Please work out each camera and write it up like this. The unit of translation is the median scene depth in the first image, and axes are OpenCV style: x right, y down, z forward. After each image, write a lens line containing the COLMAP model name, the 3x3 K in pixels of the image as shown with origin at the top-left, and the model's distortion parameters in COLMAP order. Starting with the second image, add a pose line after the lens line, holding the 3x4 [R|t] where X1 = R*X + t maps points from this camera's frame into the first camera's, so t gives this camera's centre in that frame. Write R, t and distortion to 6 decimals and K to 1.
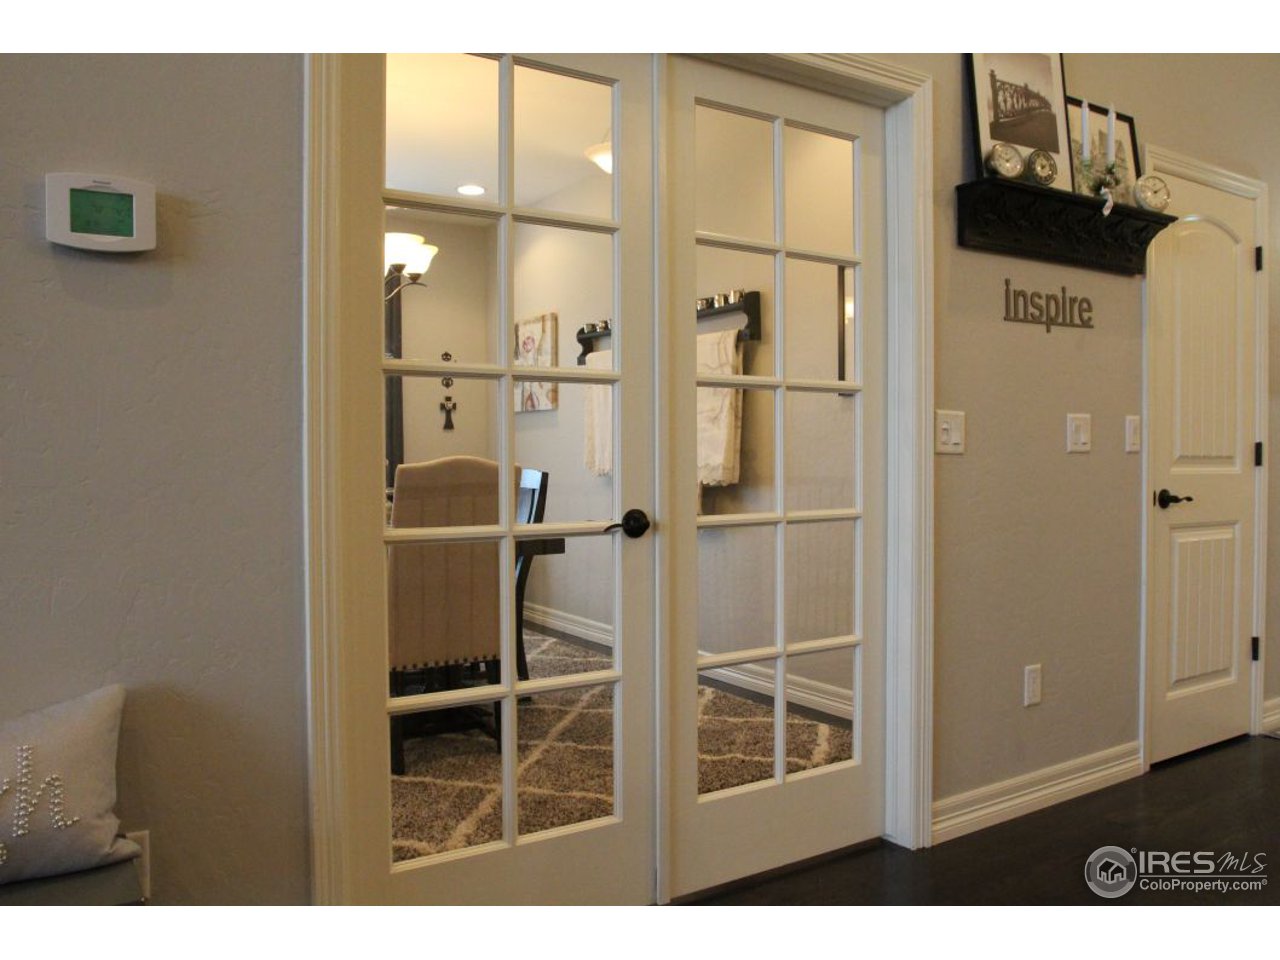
lens RADIAL K [[999.1, 0, 640.2], [0, 999.1, 480.0], [0, 0, 1]] dist [-0.085739, 0.049335]
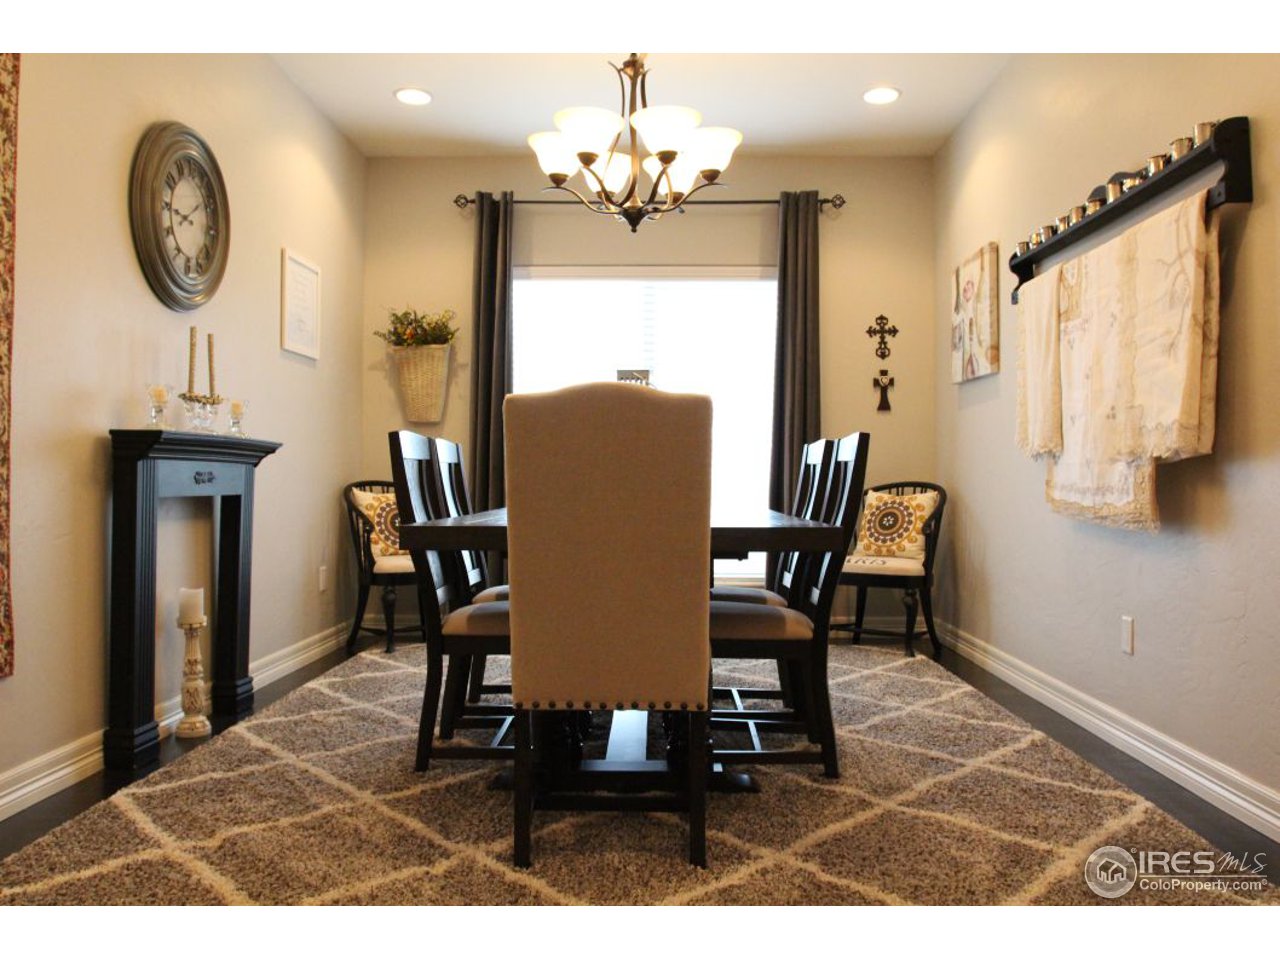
lens RADIAL K [[999.1, 0, 642.9], [0, 999.1, 475.4], [0, 0, 1]] dist [-0.085739, 0.049335]
pose [[0.833535, 0.004326, -0.552449, 0.135768], [-0.019809, 0.999560, -0.022060, 0.034995], [0.552111, 0.029331, 0.833254, 0.345983]]
